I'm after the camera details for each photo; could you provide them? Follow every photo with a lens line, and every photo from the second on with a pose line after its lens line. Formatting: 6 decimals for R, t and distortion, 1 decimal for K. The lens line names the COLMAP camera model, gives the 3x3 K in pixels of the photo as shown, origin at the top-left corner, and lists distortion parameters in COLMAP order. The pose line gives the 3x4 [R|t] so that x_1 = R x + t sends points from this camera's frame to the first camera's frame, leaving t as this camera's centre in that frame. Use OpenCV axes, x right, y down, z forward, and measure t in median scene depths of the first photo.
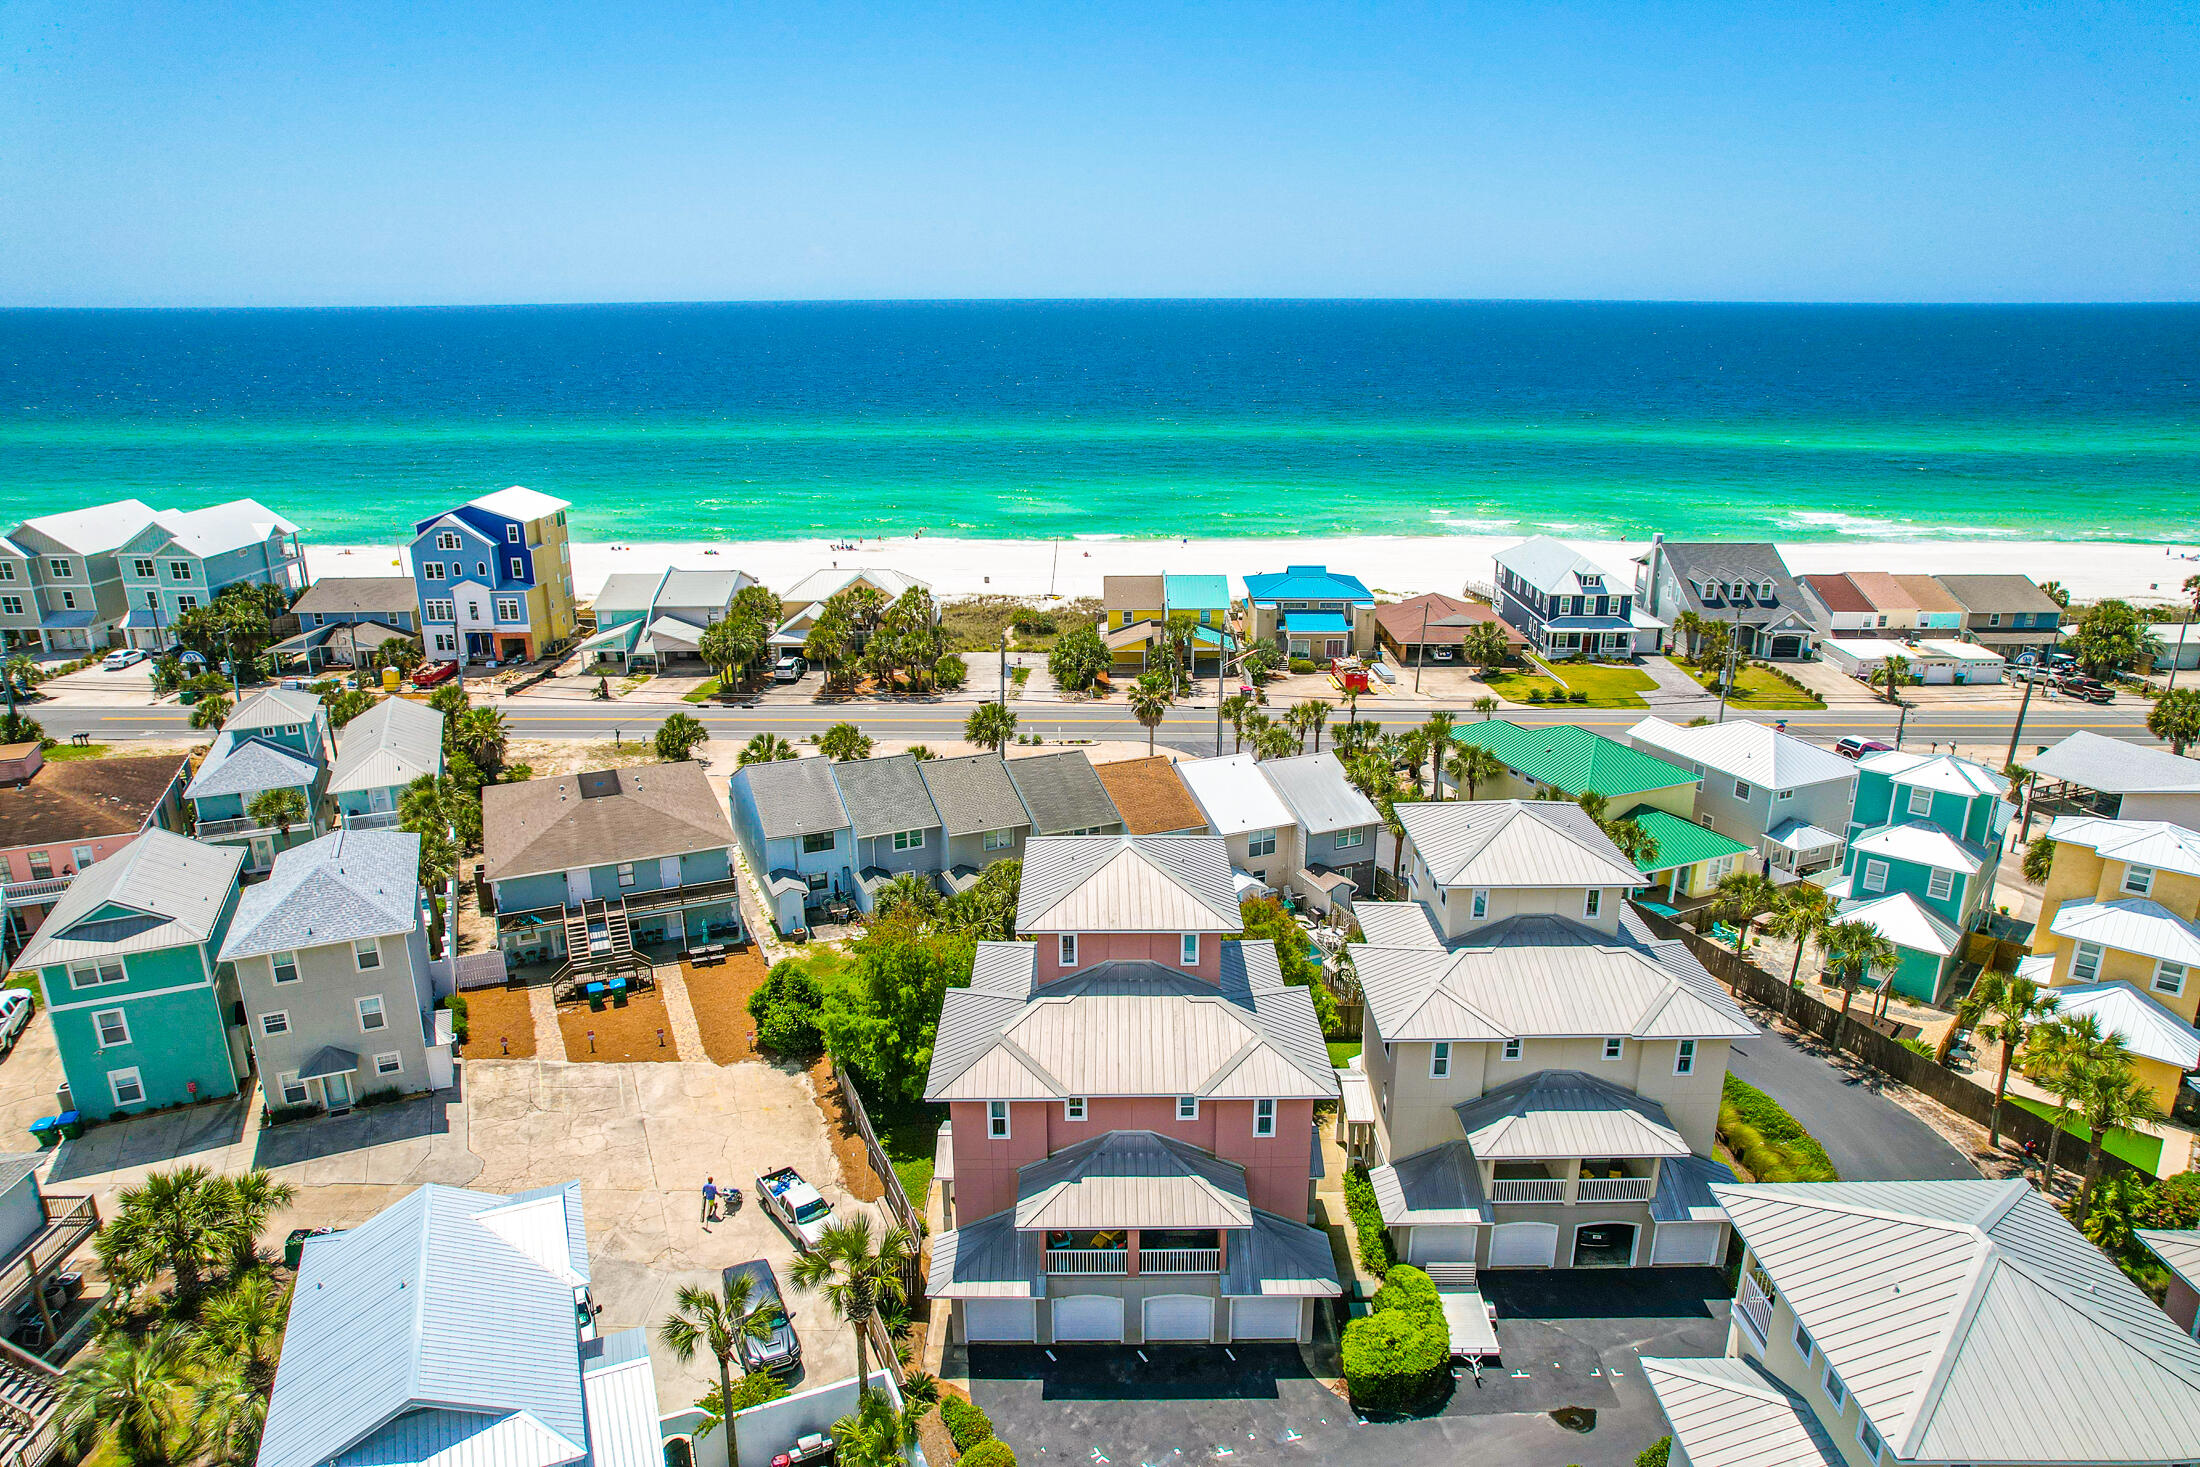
lens RADIAL K [[1405.8, 0, 1108.3], [0, 1405.8, 753.7], [0, 0, 1]] dist [-0.072816, 0.063225]
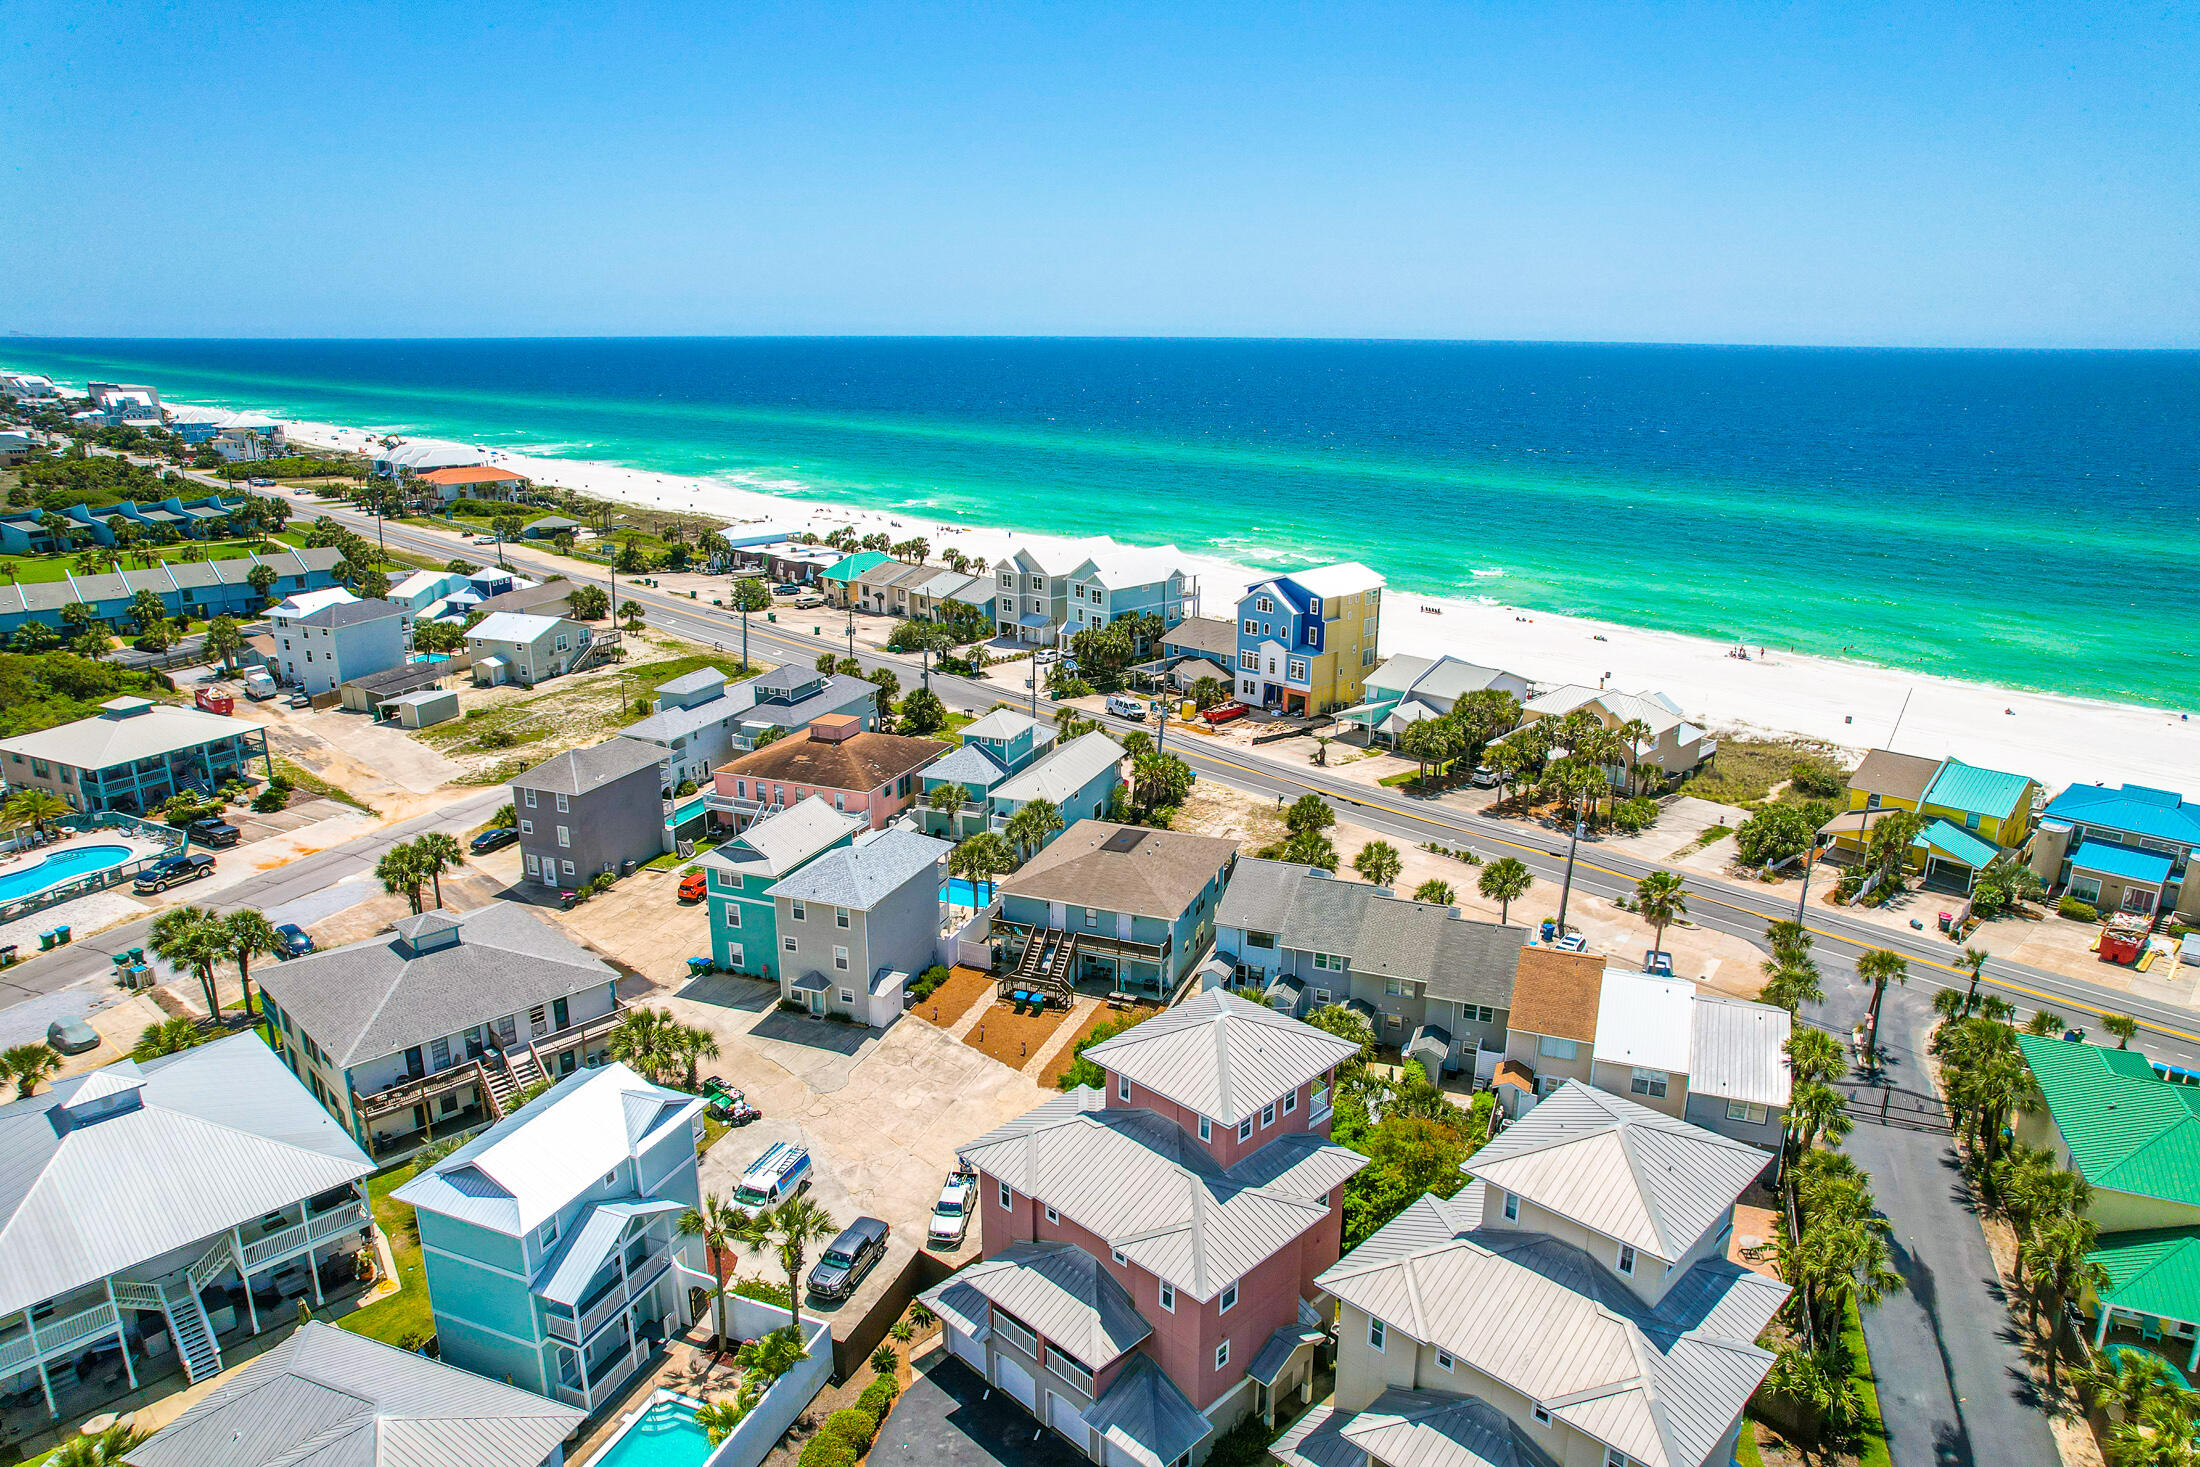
lens RADIAL K [[1405.8, 0, 1104.5], [0, 1405.8, 749.2], [0, 0, 1]] dist [-0.072816, 0.063225]
pose [[0.710802, 0.207271, -0.672161, 0.539188], [-0.226474, 0.972150, 0.060284, -0.156885], [0.665936, 0.109377, 0.737947, 0.081384]]
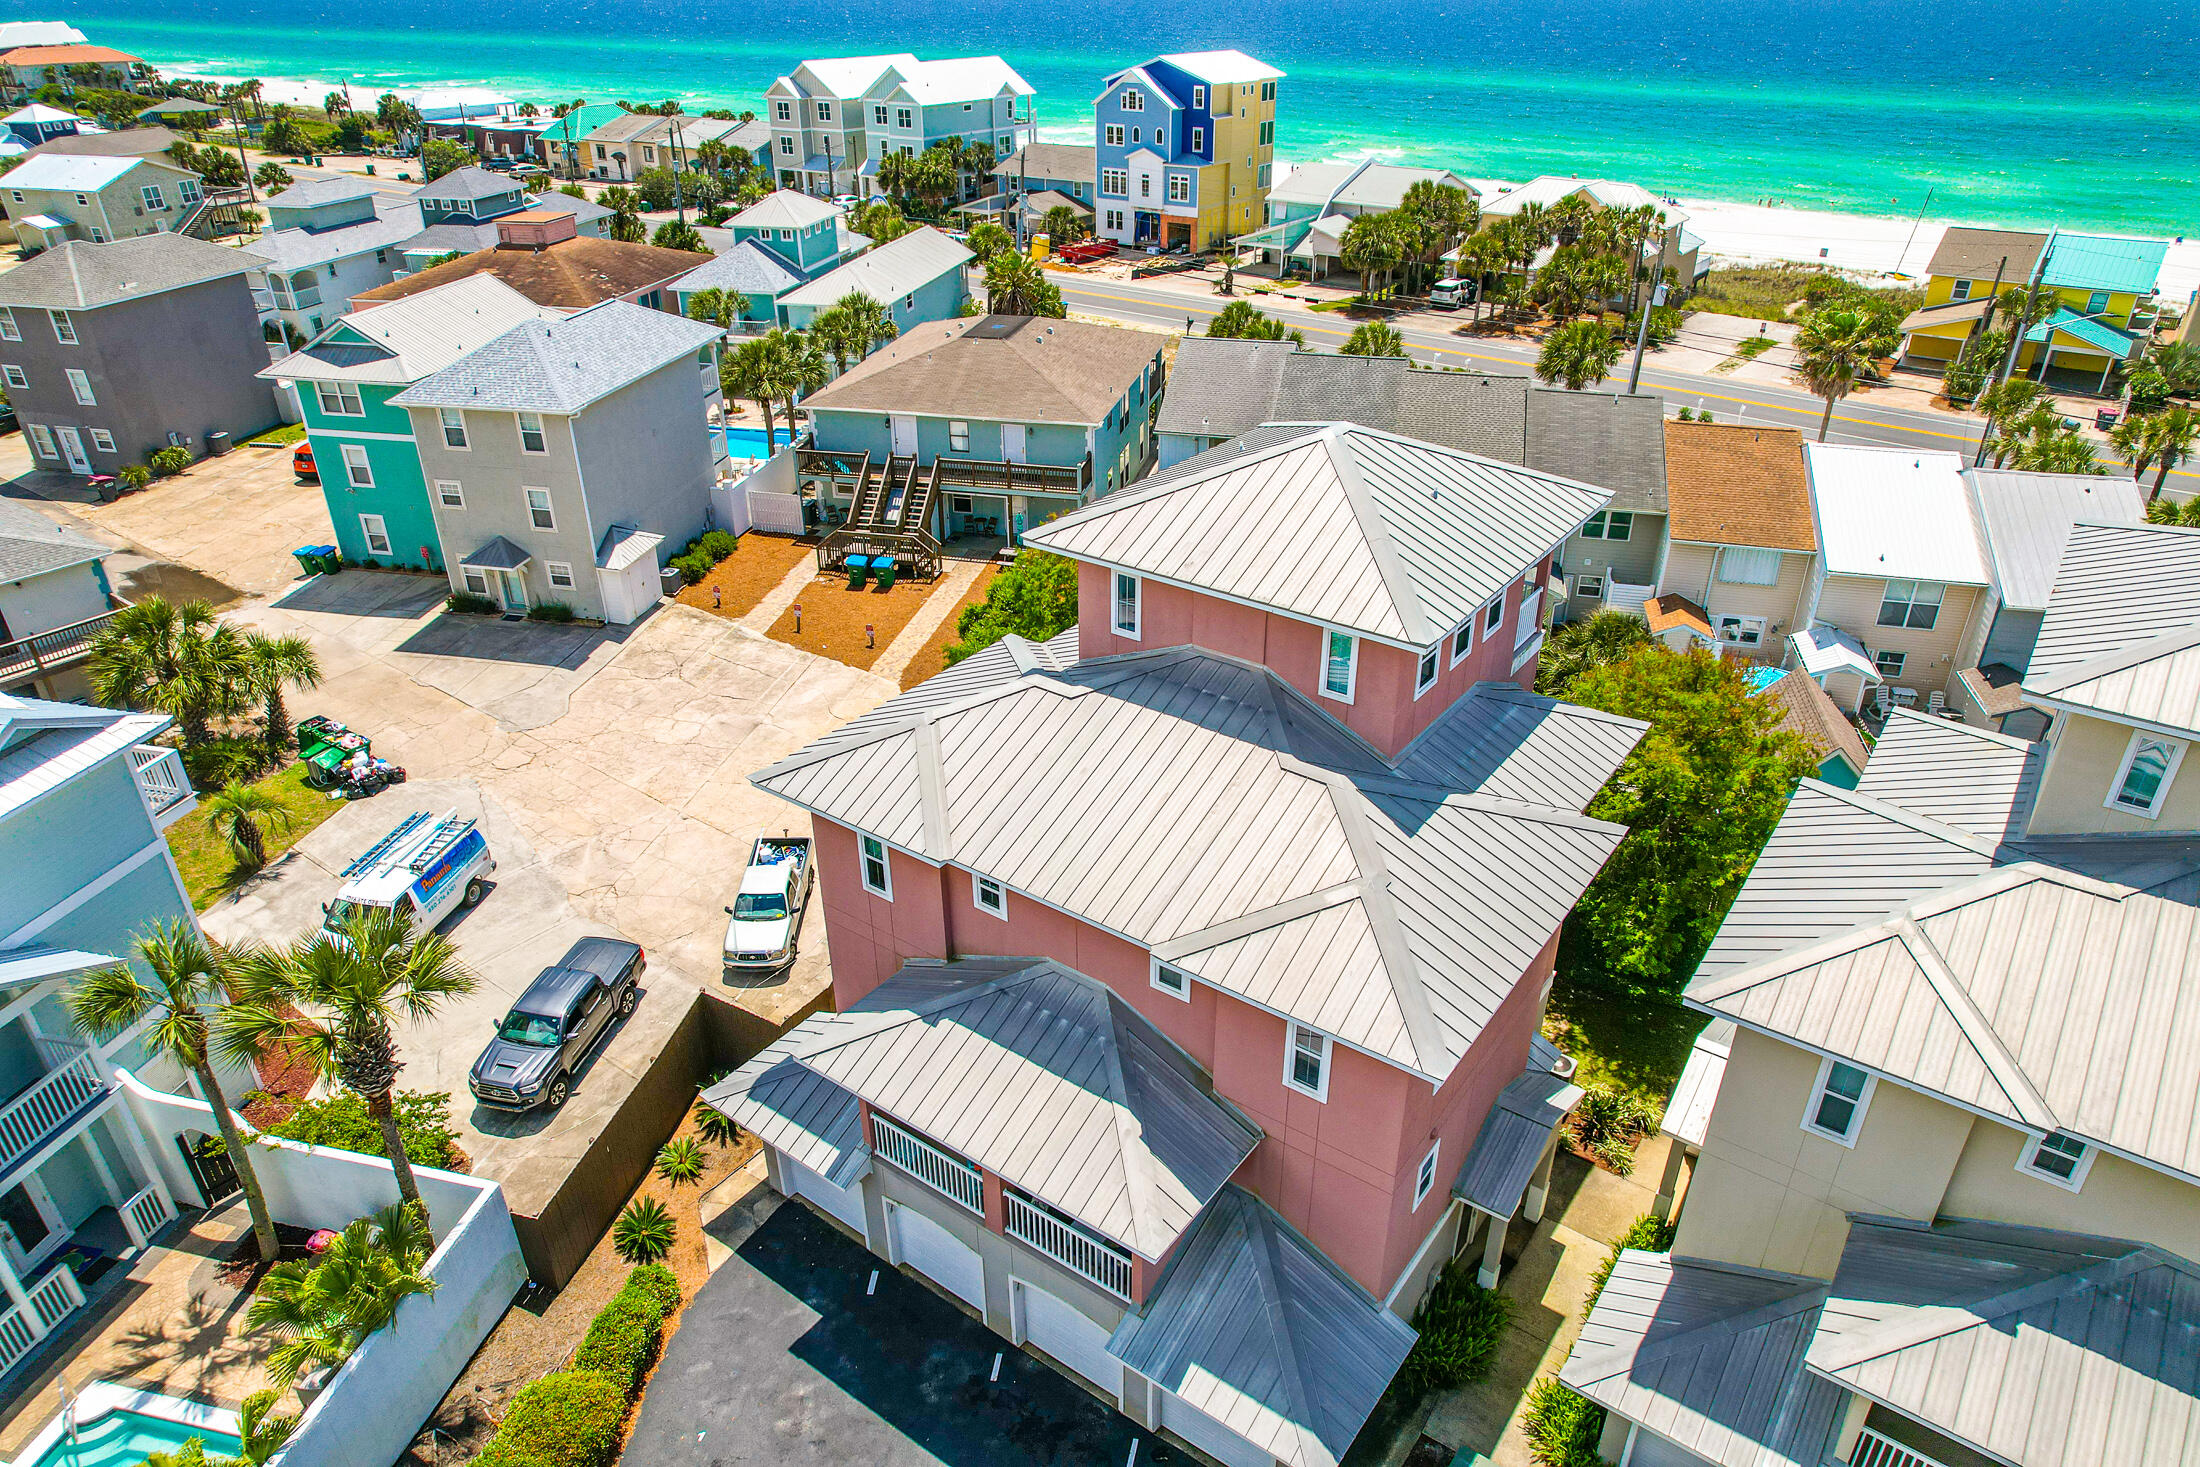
lens RADIAL K [[1405.8, 0, 1104.3], [0, 1405.8, 750.9], [0, 0, 1]] dist [-0.072816, 0.063225]
pose [[0.804583, 0.291305, -0.517482, 0.194835], [-0.183268, 0.950685, 0.250221, 0.050483], [0.564853, -0.106485, 0.818292, 0.451494]]
